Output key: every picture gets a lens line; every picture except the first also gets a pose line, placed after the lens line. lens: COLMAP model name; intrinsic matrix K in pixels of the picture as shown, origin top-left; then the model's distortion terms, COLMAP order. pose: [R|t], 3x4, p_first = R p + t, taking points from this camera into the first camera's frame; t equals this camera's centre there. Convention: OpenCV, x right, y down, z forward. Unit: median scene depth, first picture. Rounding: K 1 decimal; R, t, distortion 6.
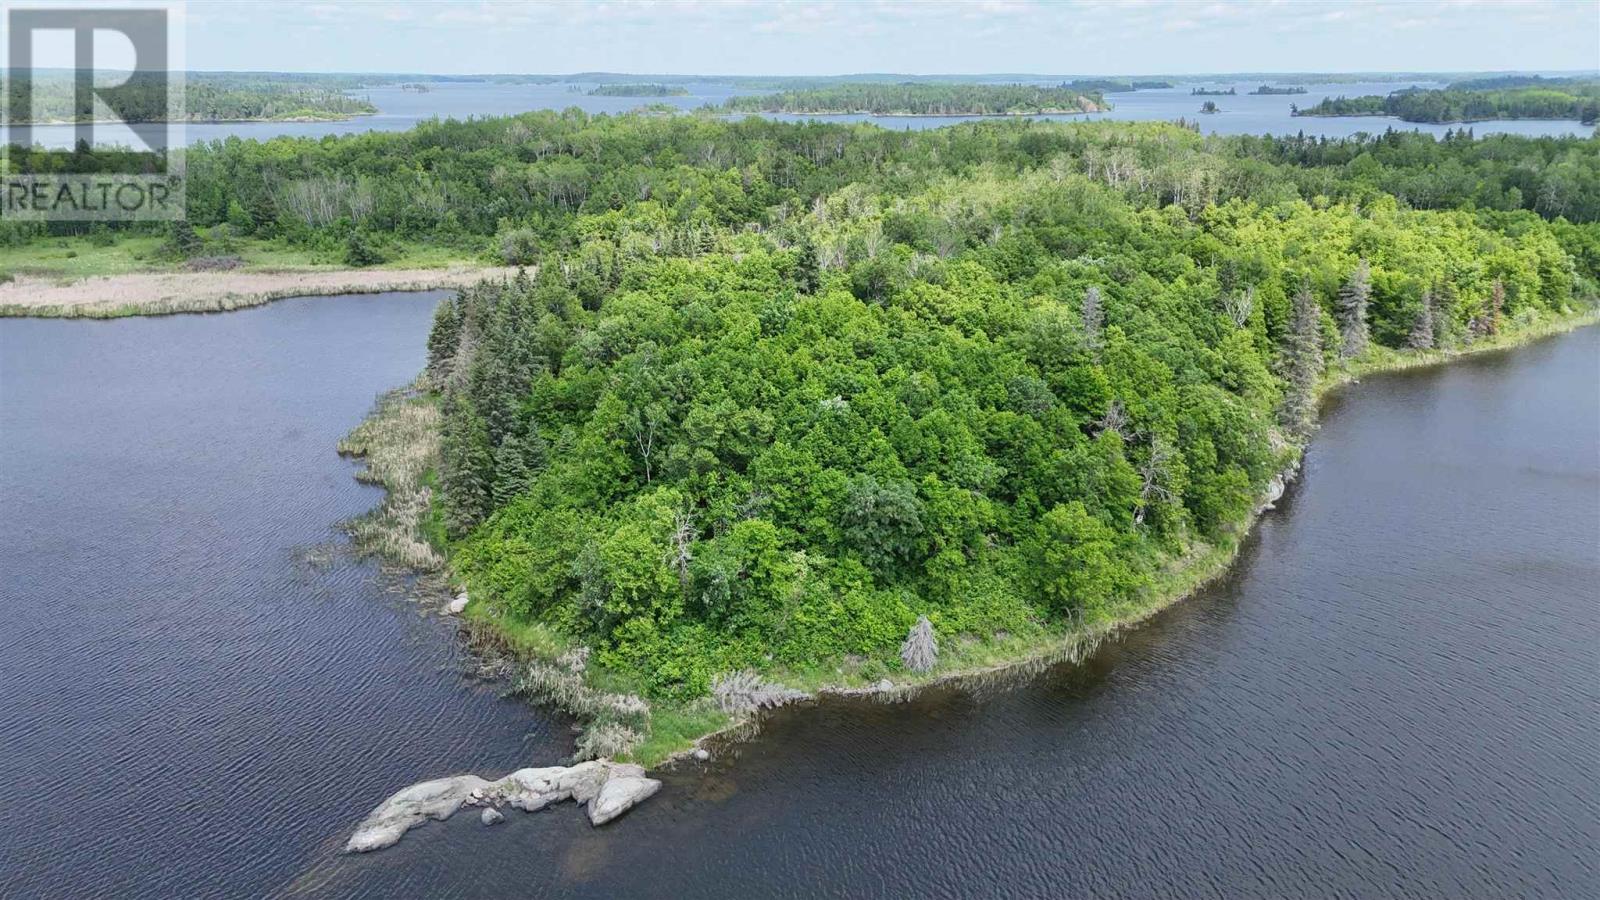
lens RADIAL K [[1168.1, 0, 796.2], [0, 1168.1, 445.9], [0, 0, 1]] dist [0.066910, -0.069094]
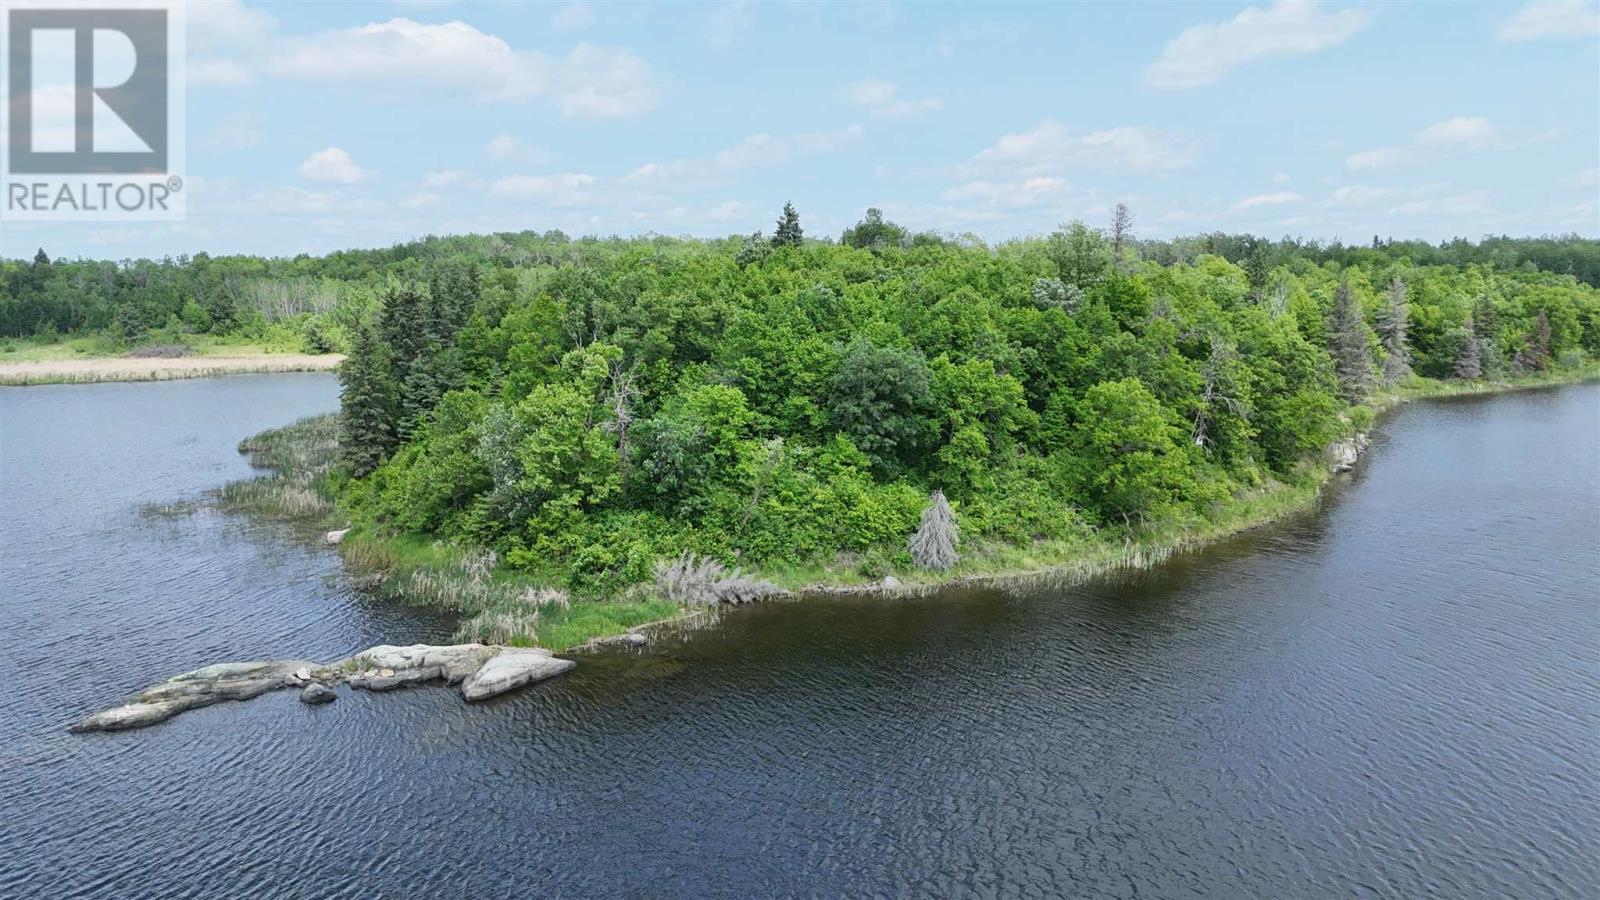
lens RADIAL K [[1168.1, 0, 796.2], [0, 1168.1, 445.9], [0, 0, 1]] dist [0.066910, -0.069094]
pose [[0.999931, -0.006008, 0.010107, 0.008397], [0.007584, 0.986450, -0.163888, 0.220782], [-0.008986, 0.163953, 0.986427, 0.233823]]
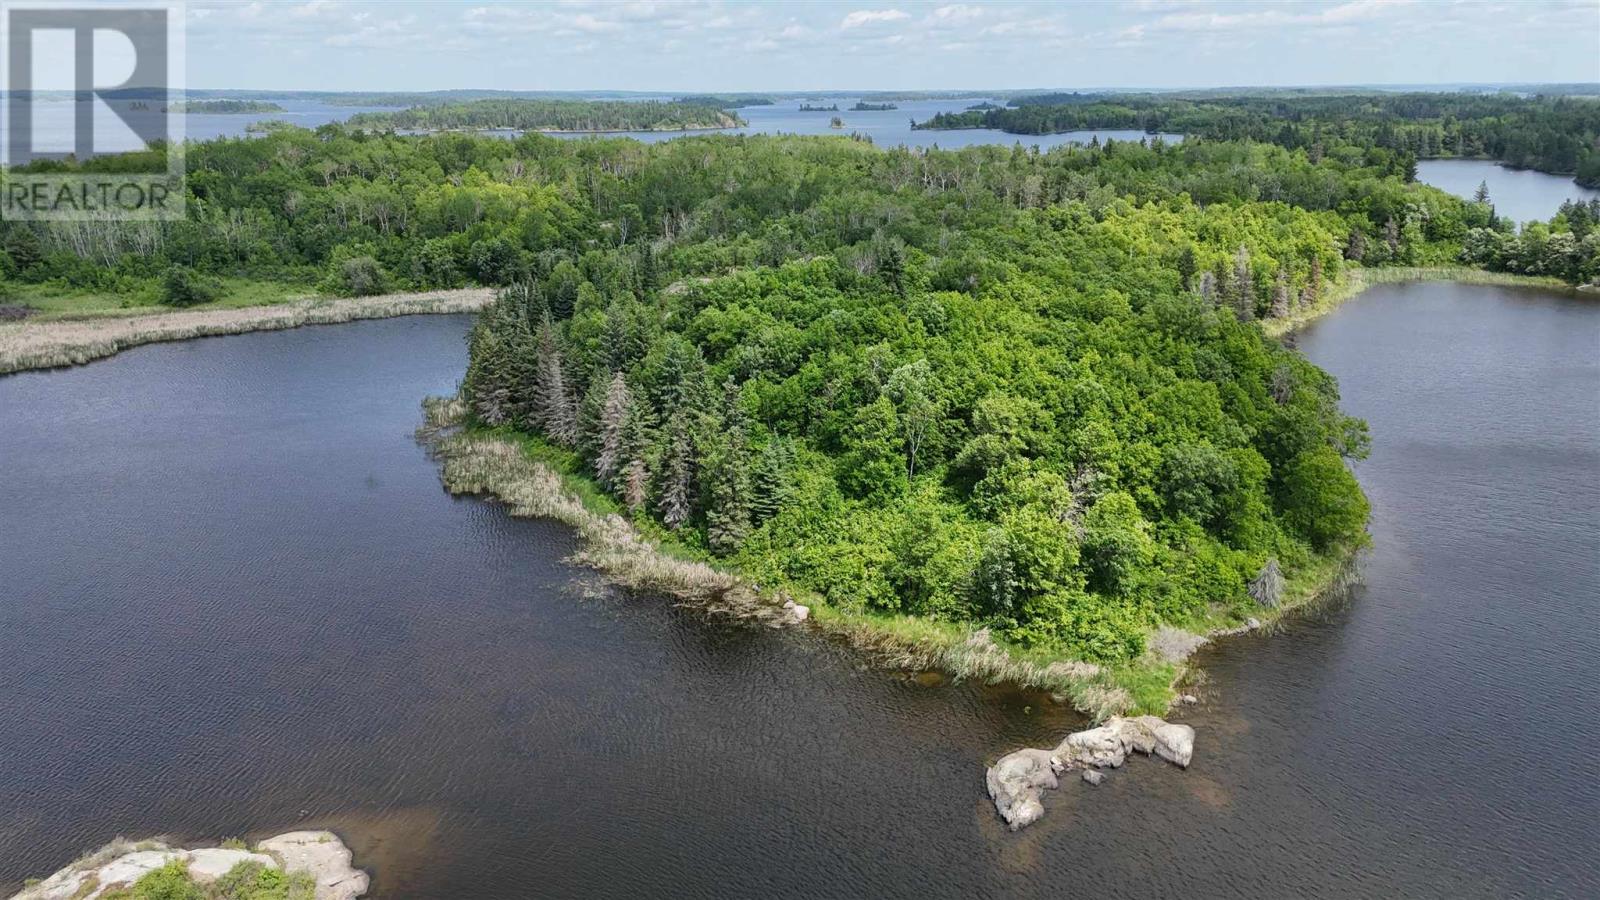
lens RADIAL K [[1168.1, 0, 796.2], [0, 1168.1, 445.9], [0, 0, 1]] dist [0.066910, -0.069094]
pose [[0.947129, -0.096261, 0.306074, -0.626831], [0.100131, 0.994970, 0.003070, -0.012599], [-0.304830, 0.027740, 0.952003, 0.036724]]
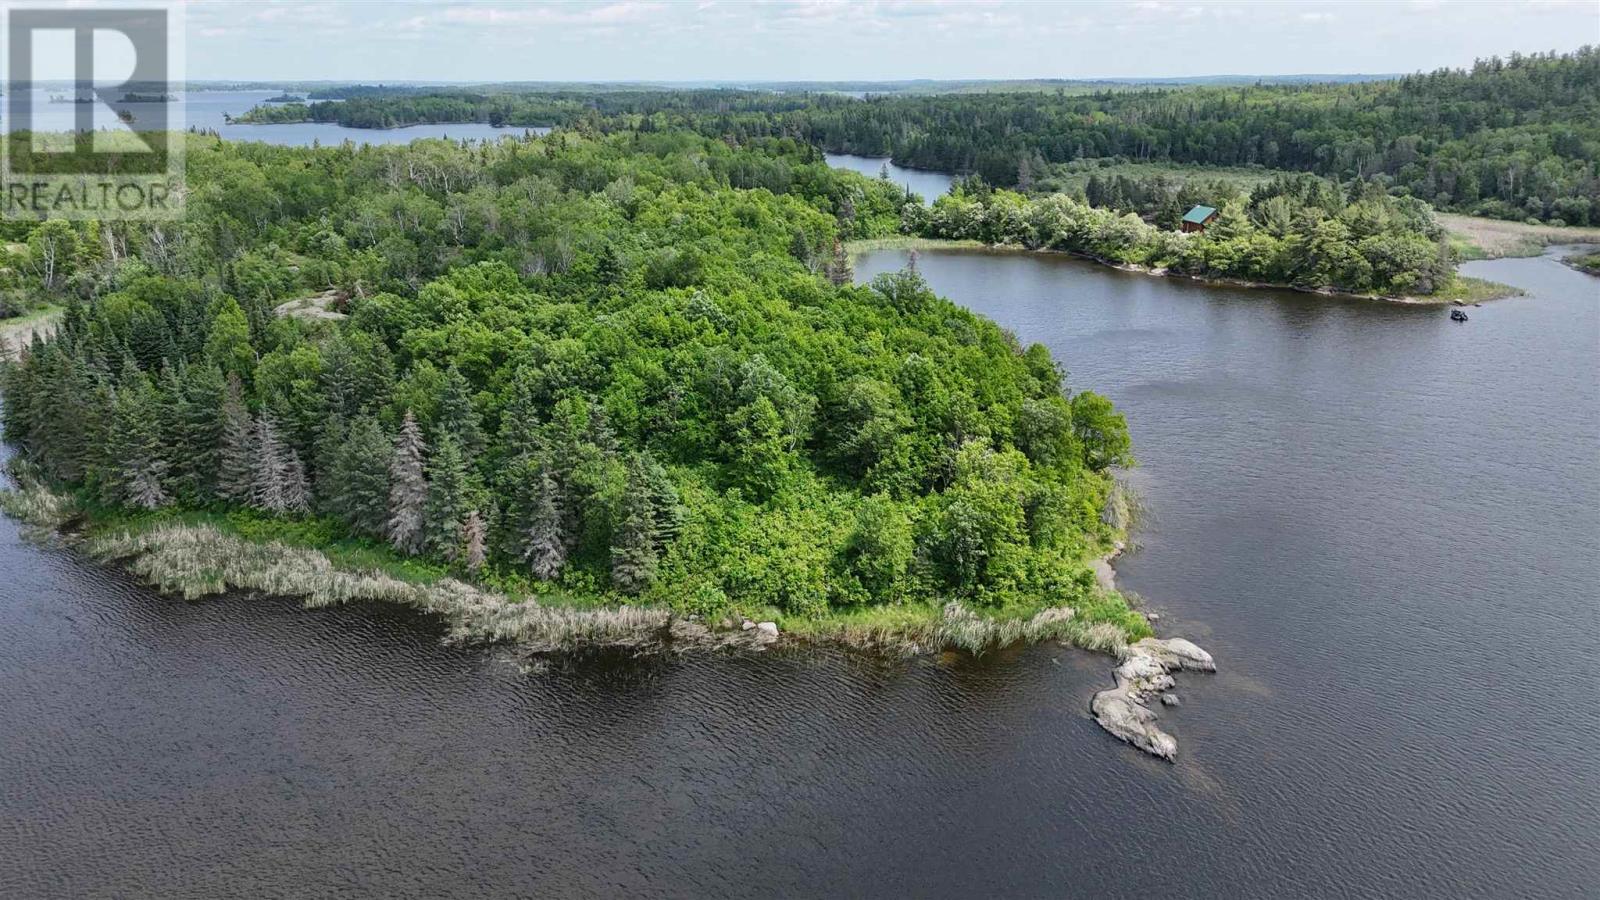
lens RADIAL K [[1168.1, 0, 796.2], [0, 1168.1, 445.9], [0, 0, 1]] dist [0.066910, -0.069094]
pose [[0.632117, -0.230865, 0.739682, -1.014289], [0.235556, 0.966660, 0.100407, -0.109086], [-0.738201, 0.110768, 0.665424, 0.349376]]
